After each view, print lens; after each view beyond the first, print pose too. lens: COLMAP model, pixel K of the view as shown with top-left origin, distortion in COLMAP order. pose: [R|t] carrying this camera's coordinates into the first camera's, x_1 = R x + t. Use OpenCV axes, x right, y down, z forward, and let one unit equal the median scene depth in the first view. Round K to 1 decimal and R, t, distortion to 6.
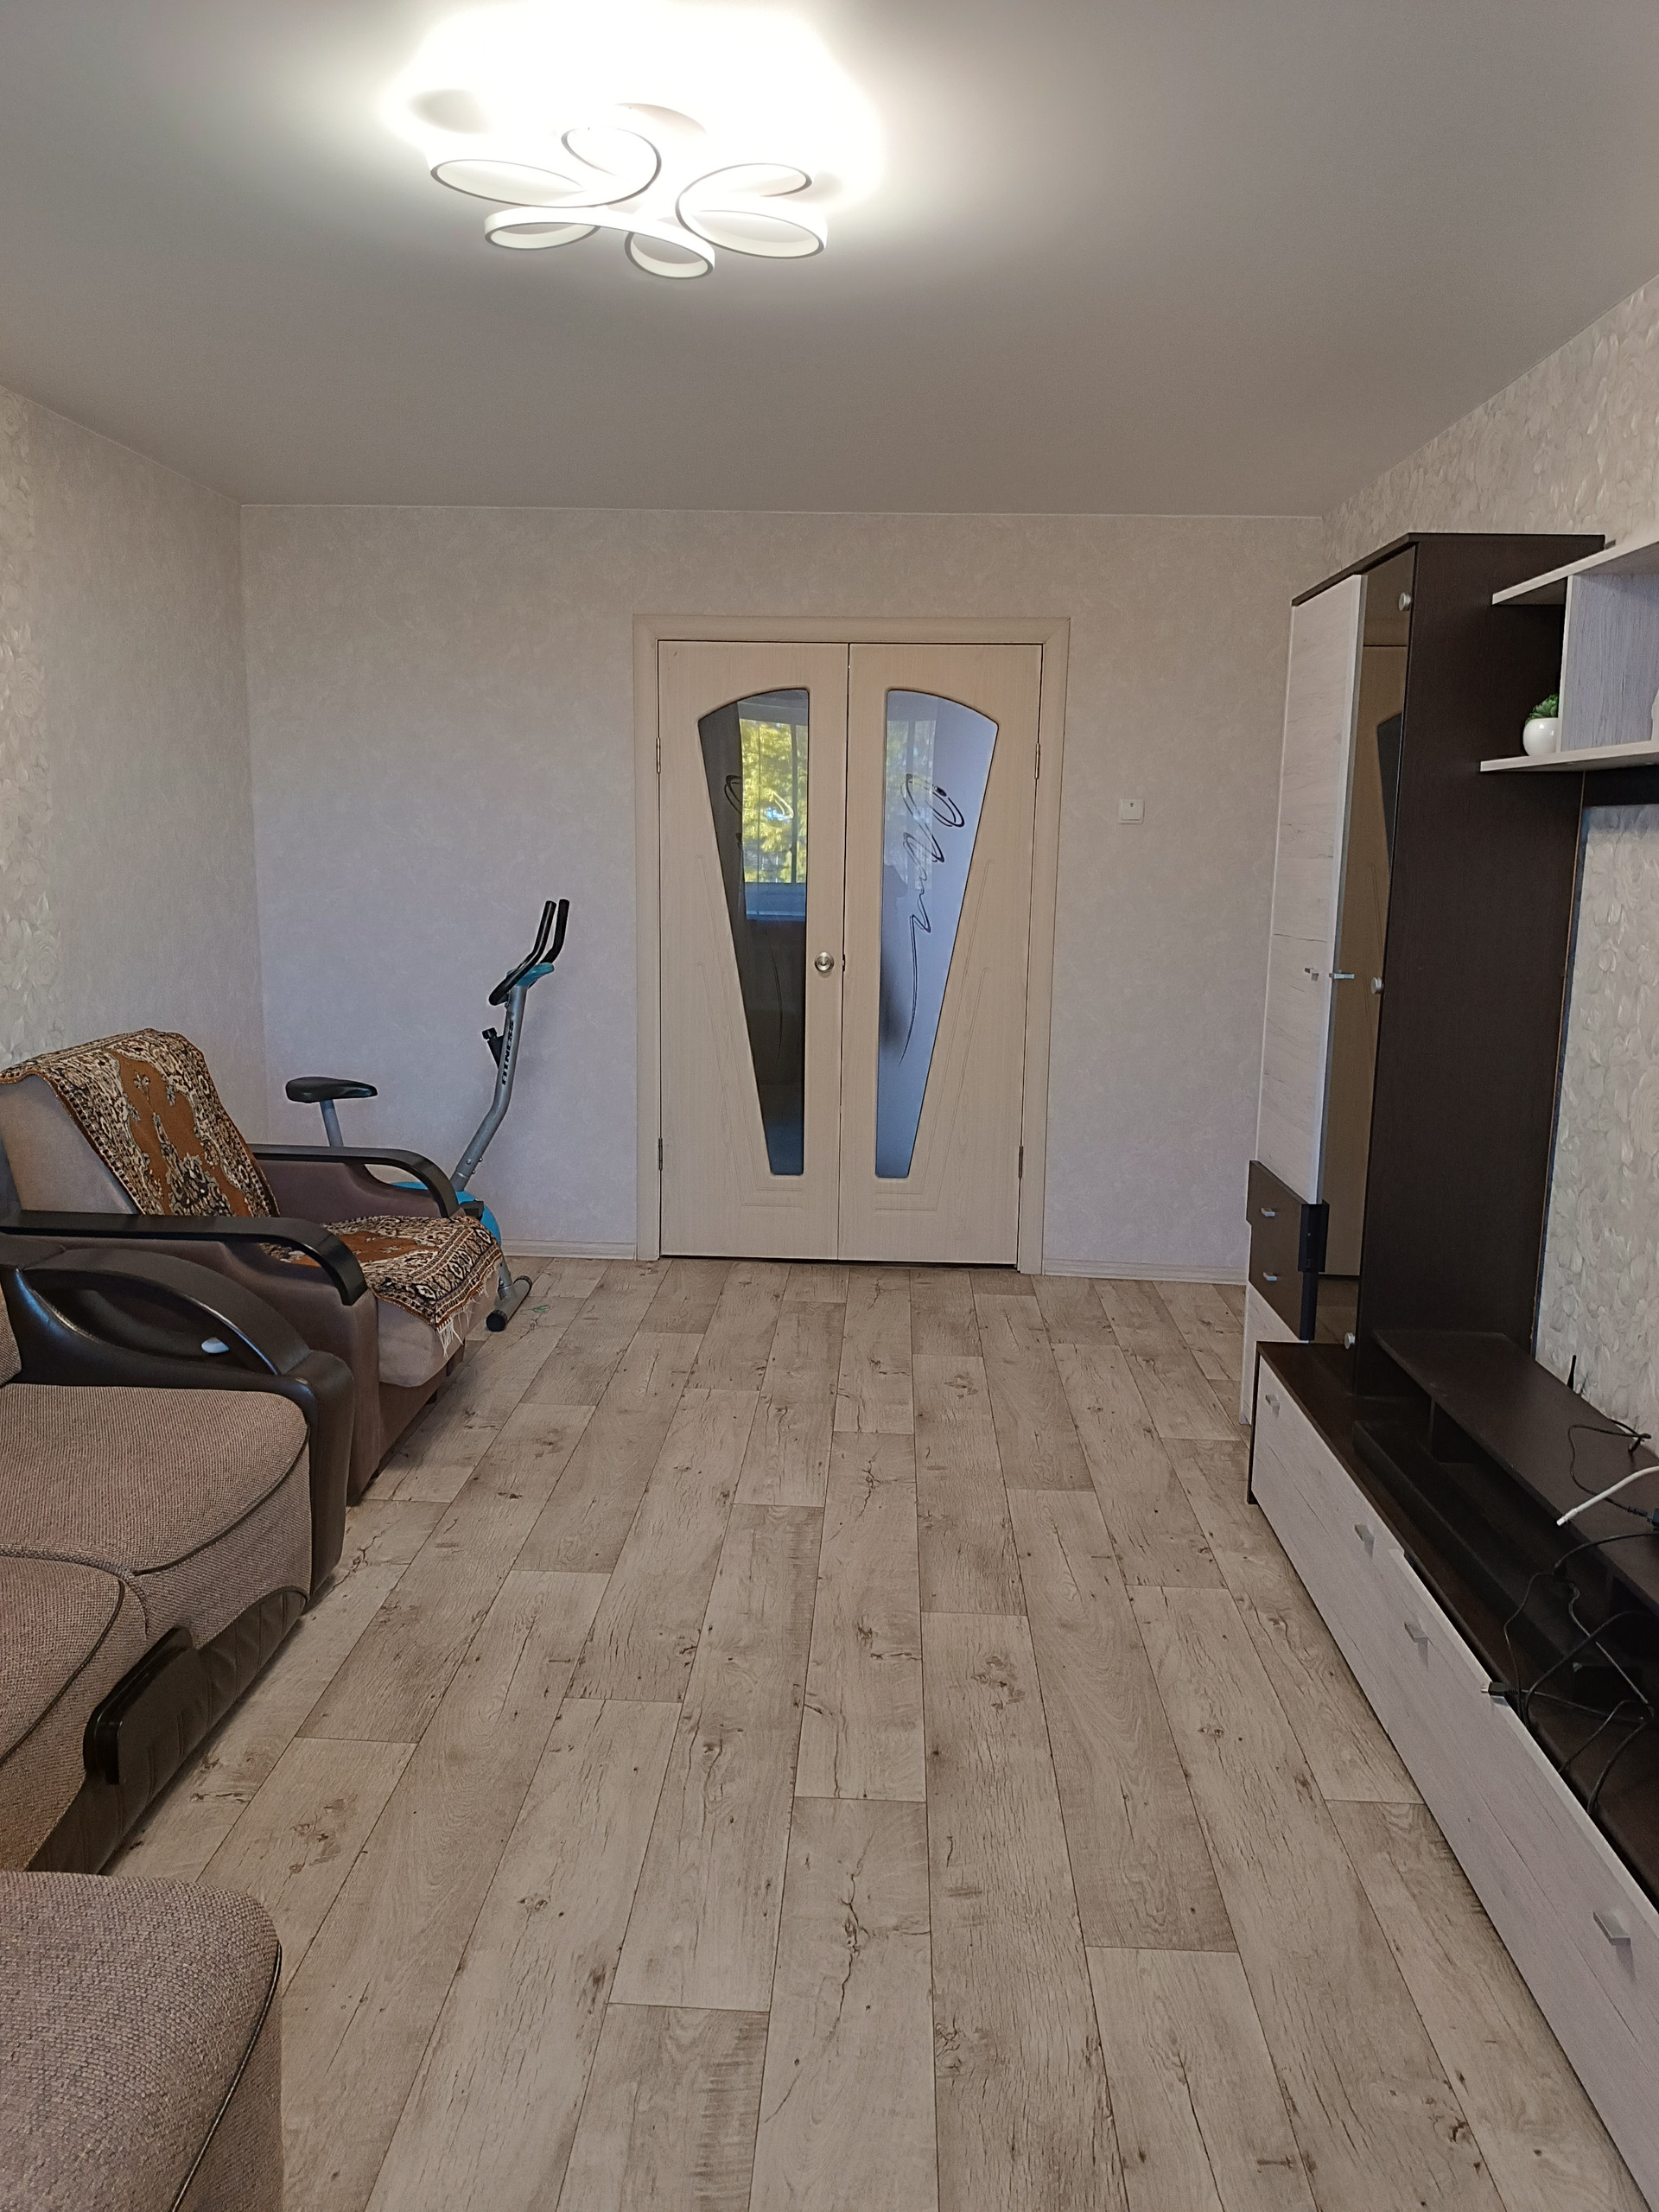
lens RADIAL K [[1578.1, 0, 832.9], [0, 1578.1, 1105.1], [0, 0, 1]] dist [0.106342, -0.195153]
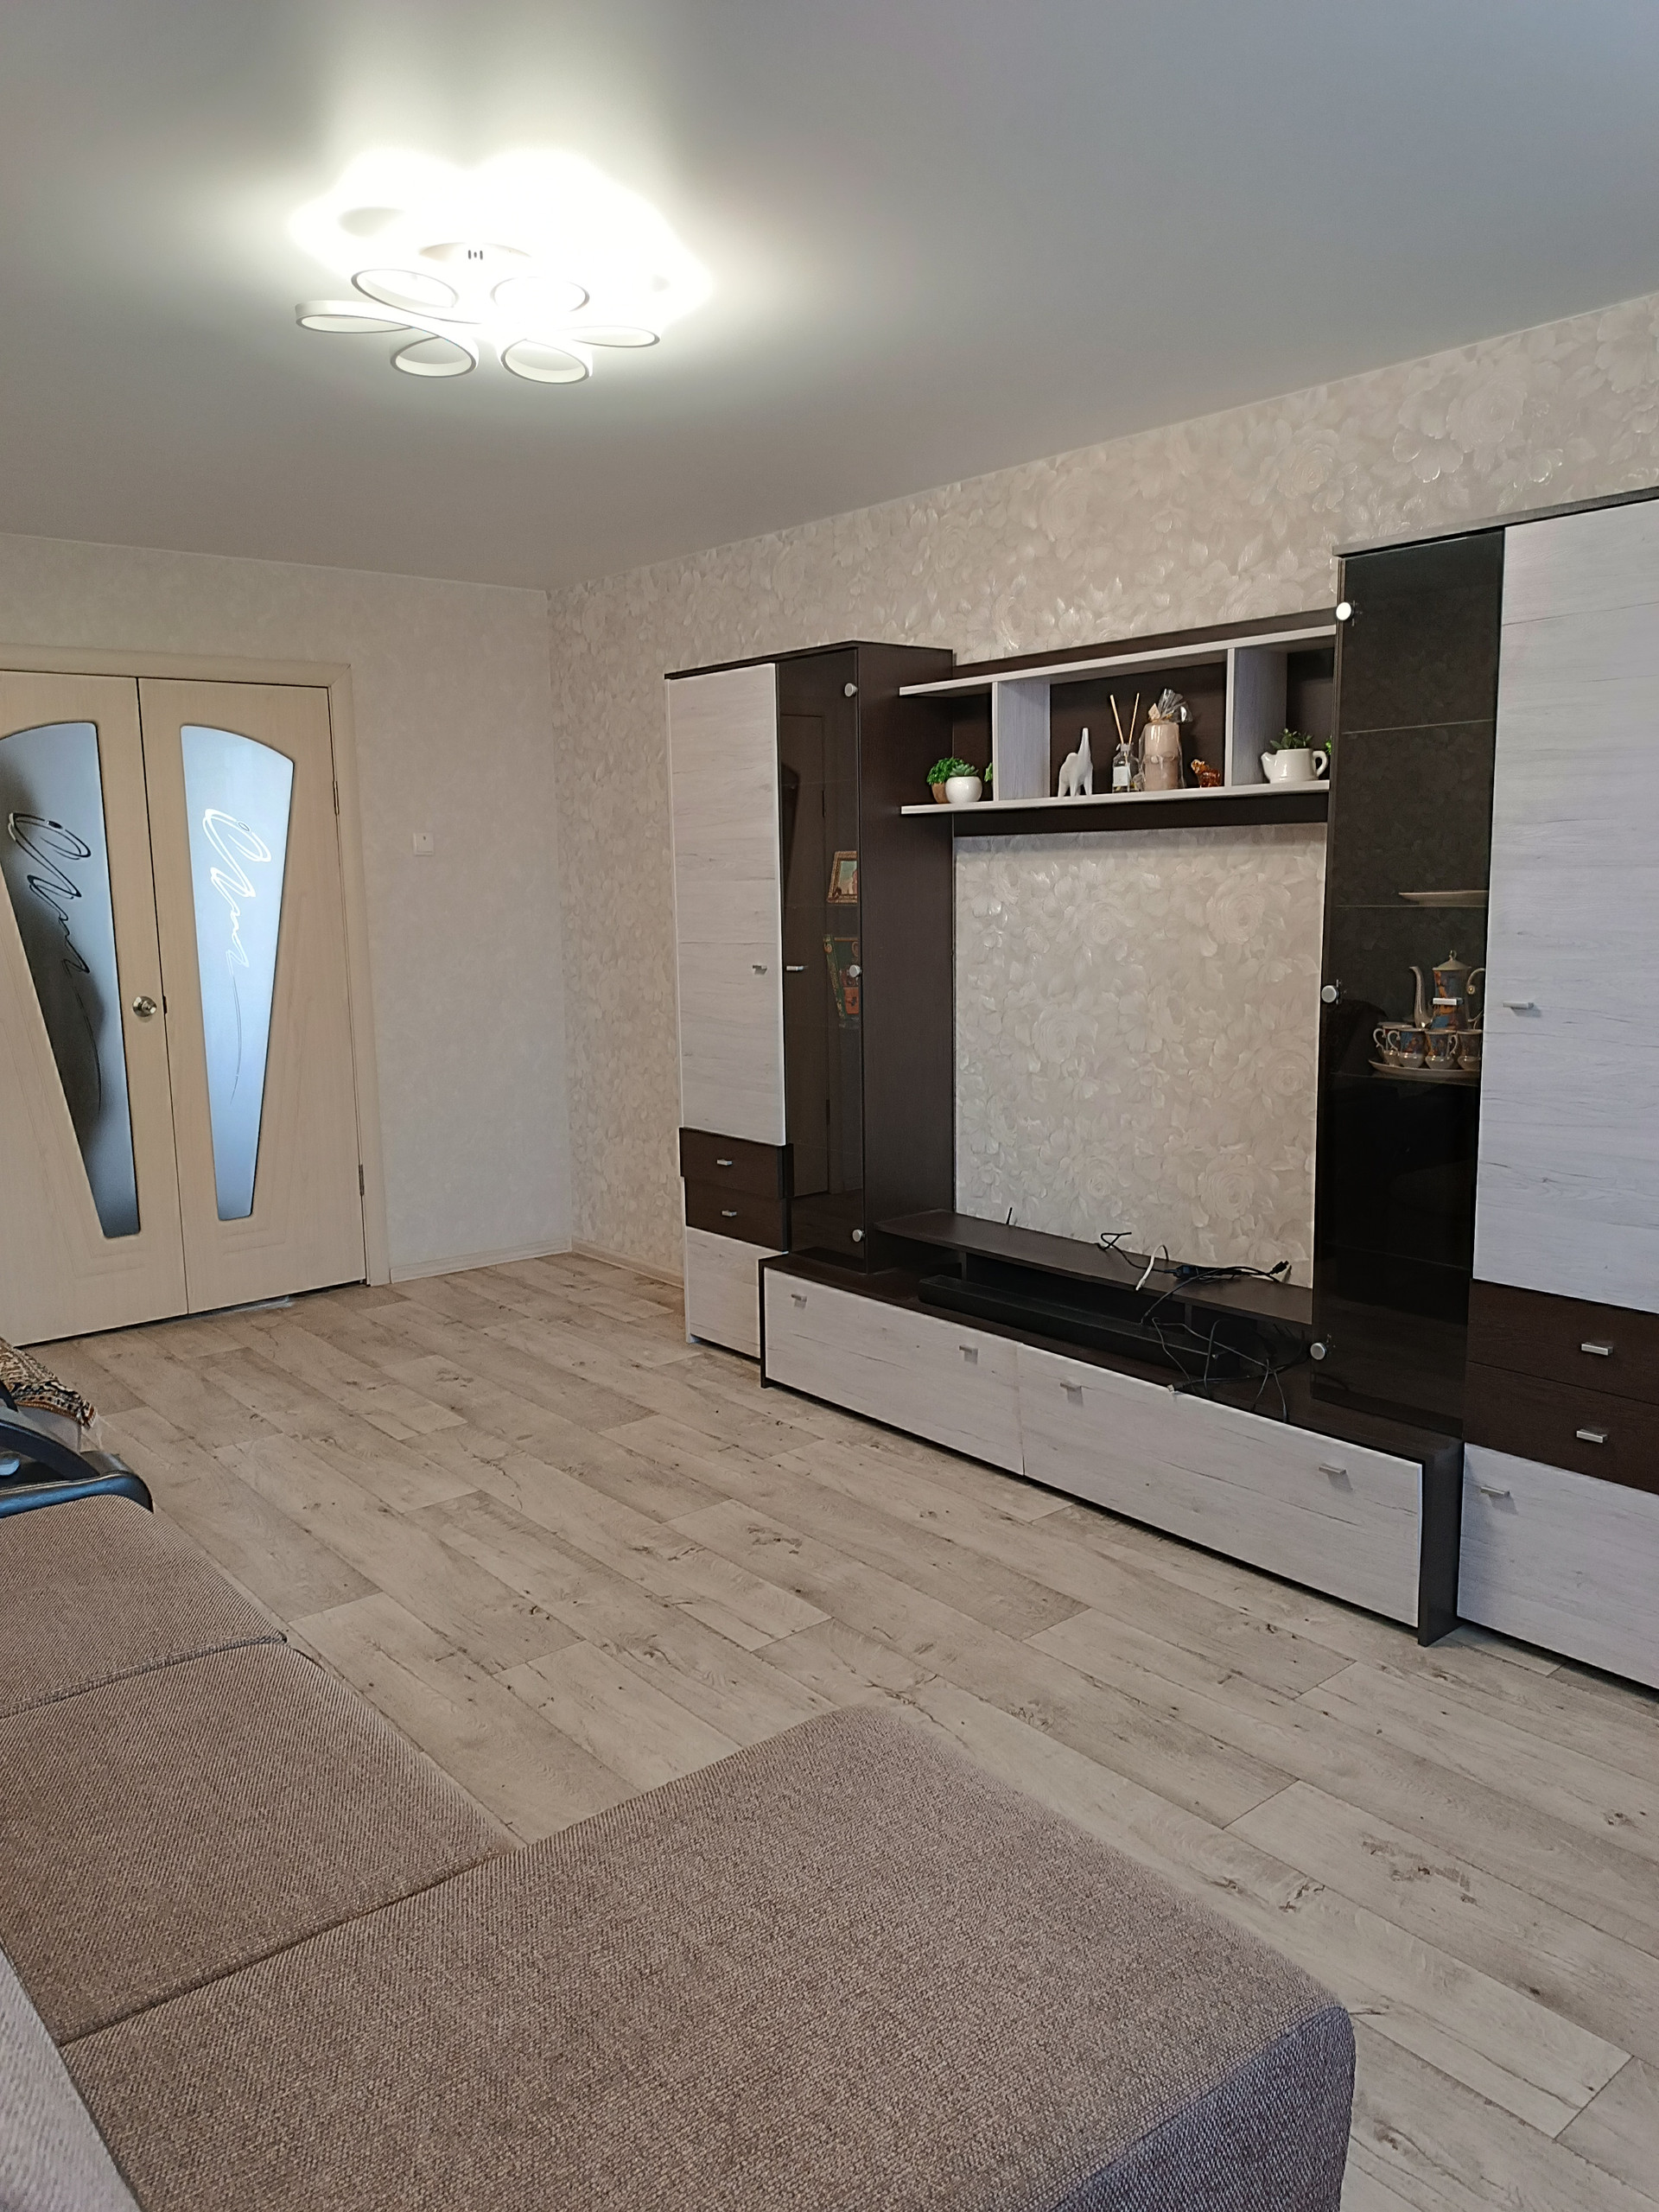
lens RADIAL K [[1578.1, 0, 832.9], [0, 1578.1, 1105.1], [0, 0, 1]] dist [0.106342, -0.195153]
pose [[0.736368, -0.134095, 0.663160, -0.511506], [0.143372, 0.988830, 0.040748, -0.016762], [-0.661216, 0.065073, 0.747368, 0.010238]]
